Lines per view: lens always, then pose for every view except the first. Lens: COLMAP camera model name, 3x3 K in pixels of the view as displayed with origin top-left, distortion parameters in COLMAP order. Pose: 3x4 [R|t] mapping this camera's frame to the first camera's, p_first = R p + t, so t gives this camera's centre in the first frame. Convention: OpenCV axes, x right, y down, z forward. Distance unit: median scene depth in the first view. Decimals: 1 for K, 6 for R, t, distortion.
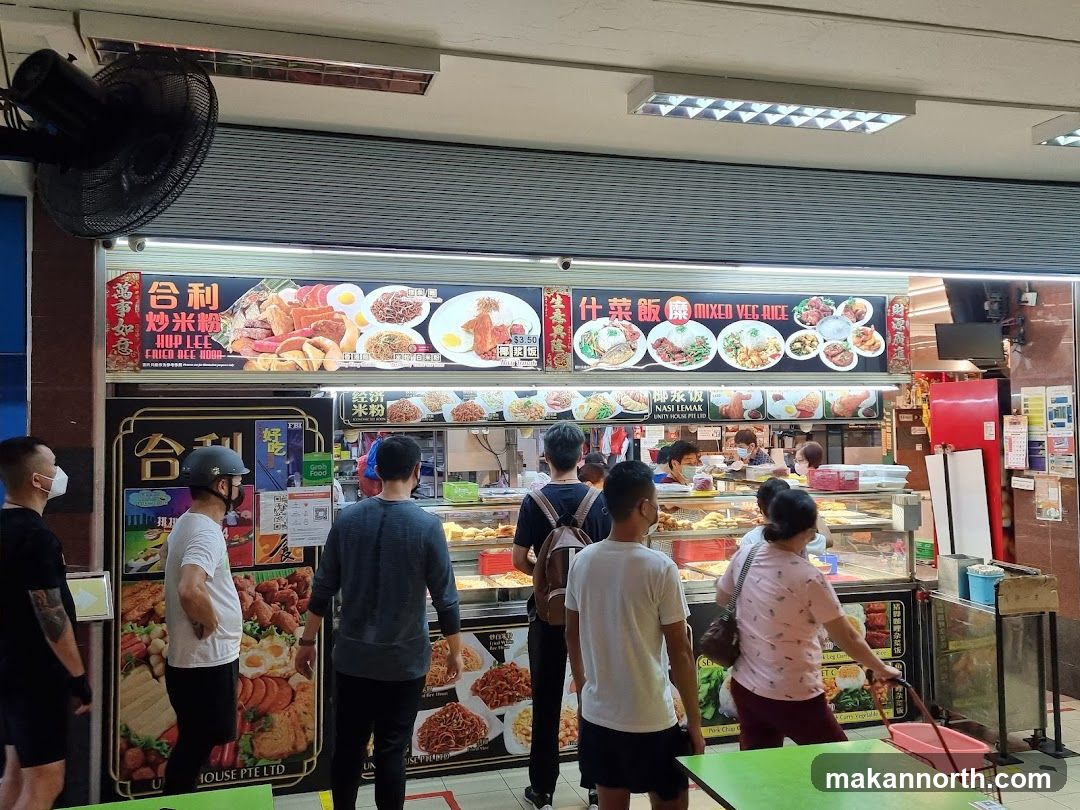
lens RADIAL K [[1027.8, 0, 543.5], [0, 1027.8, 382.6], [0, 0, 1]] dist [0.063969, -0.000843]
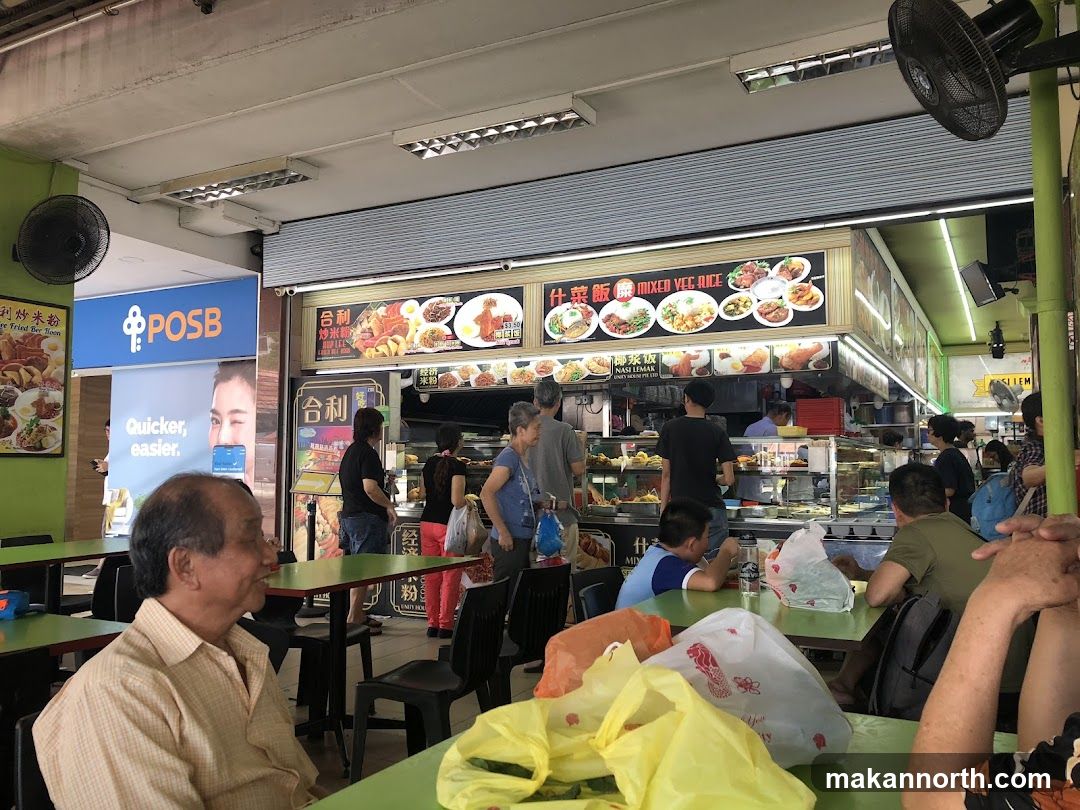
lens RADIAL K [[868.5, 0, 540.0], [0, 868.5, 405.0], [0, 0, 1]] dist [0.128907, -0.379031]
pose [[0.701302, -0.040175, -0.711731, 0.804220], [0.014684, 0.999013, -0.041923, 0.110953], [0.712713, 0.018949, 0.701200, 0.195702]]
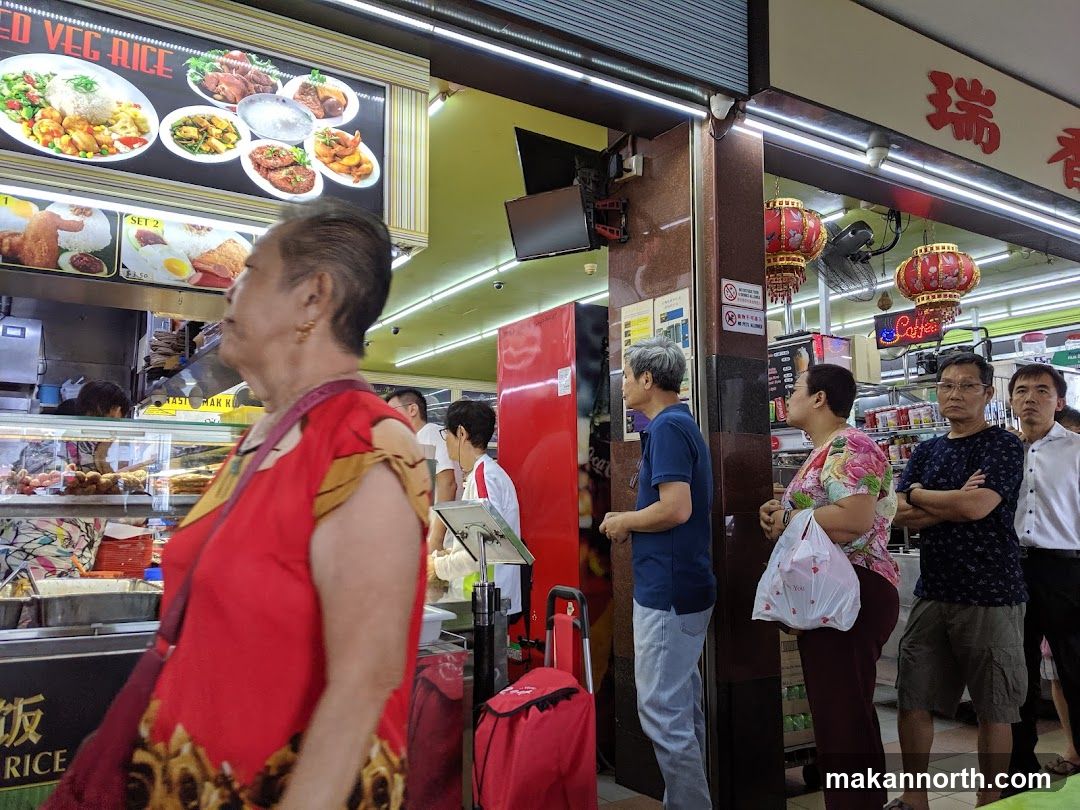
lens RADIAL K [[851.5, 0, 540.0], [0, 851.5, 405.0], [0, 0, 1]] dist [0.001470, -0.036310]
pose [[0.961905, 0.041021, 0.270287, 0.315171], [-0.019084, 0.996342, -0.083295, 0.129968], [-0.272716, 0.074963, 0.959170, 0.597028]]
